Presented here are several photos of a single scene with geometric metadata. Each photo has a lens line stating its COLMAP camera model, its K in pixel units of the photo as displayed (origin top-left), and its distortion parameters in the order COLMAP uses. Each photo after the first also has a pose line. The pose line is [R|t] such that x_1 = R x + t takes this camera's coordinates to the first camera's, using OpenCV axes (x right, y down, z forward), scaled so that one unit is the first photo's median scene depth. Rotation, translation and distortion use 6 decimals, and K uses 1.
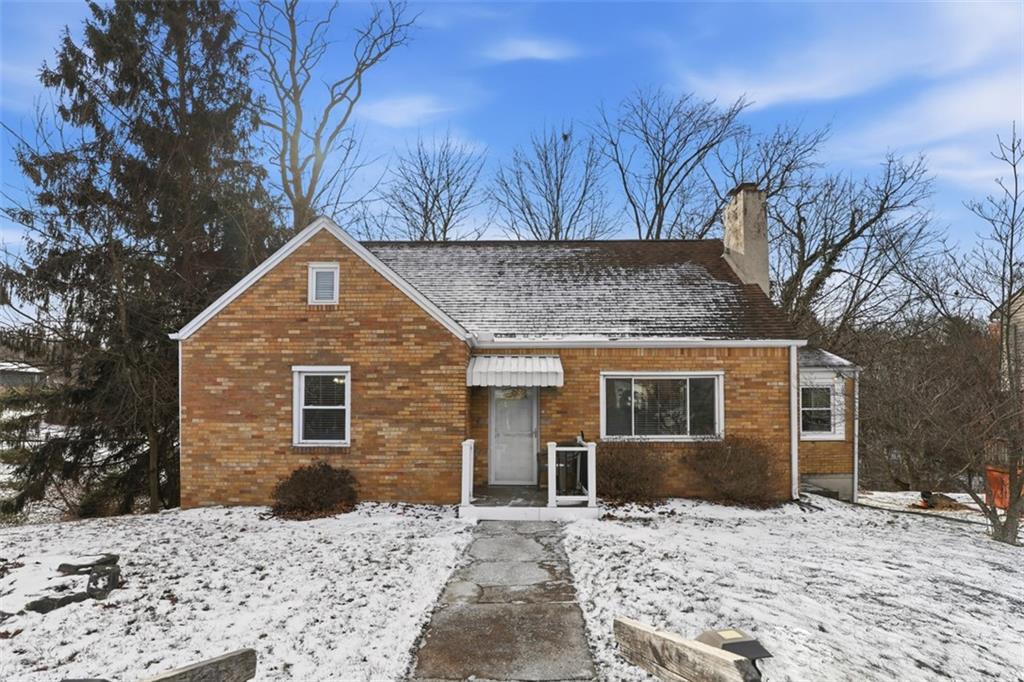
lens RADIAL K [[513.7, 0, 514.9], [0, 513.7, 344.3], [0, 0, 1]] dist [-0.027266, -0.000152]
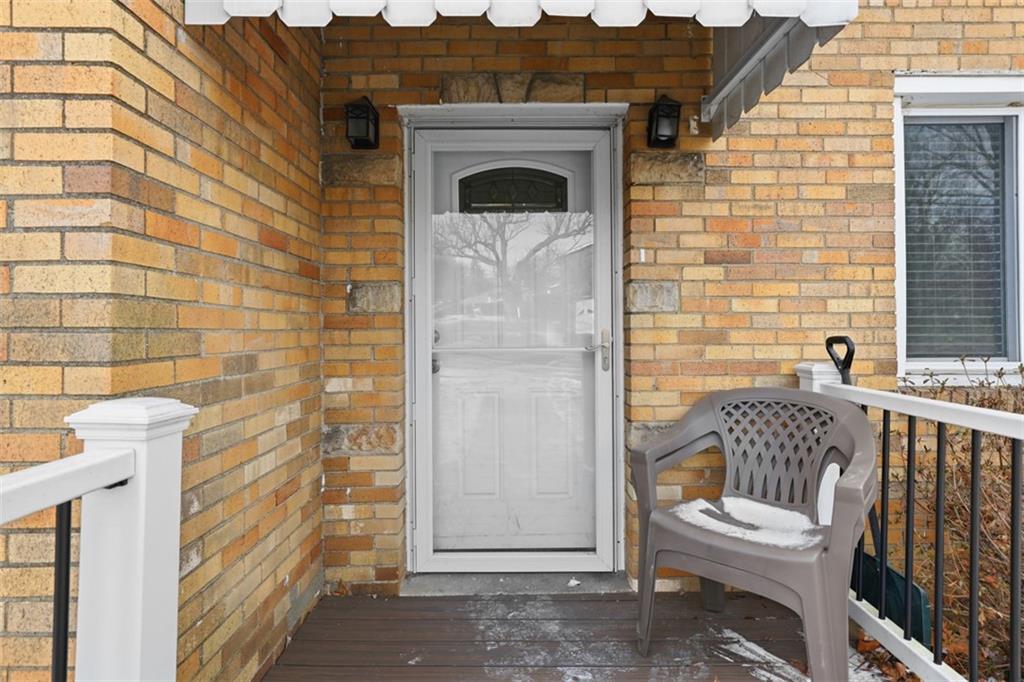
lens RADIAL K [[534.9, 0, 515.1], [0, 534.9, 311.9], [0, 0, 1]] dist [0.002298, 0.000484]
pose [[0.999349, -0.009092, 0.034906, -0.009797], [0.006279, 0.996786, 0.079859, 0.150793], [-0.035520, -0.079588, 0.996195, 0.848060]]
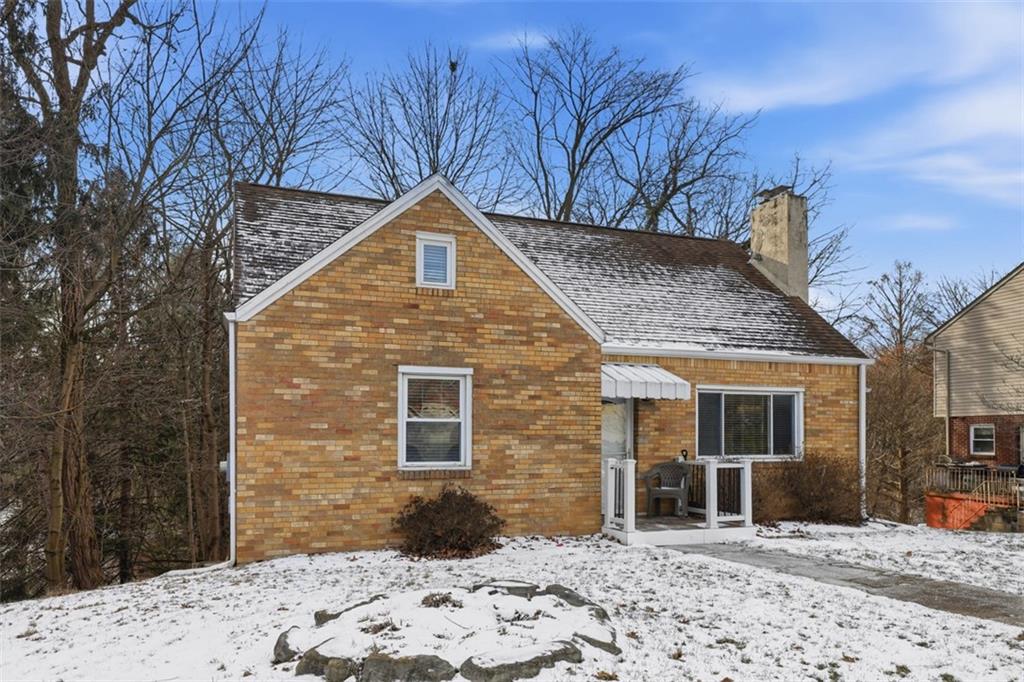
lens RADIAL K [[747.1, 0, 513.1], [0, 747.1, 349.6], [0, 0, 1]] dist [0.002526, 0.001422]
pose [[0.922965, 0.046938, 0.382012, -0.701667], [-0.047918, 0.998827, -0.006954, 0.018202], [-0.381890, -0.011887, 0.924131, -0.096606]]
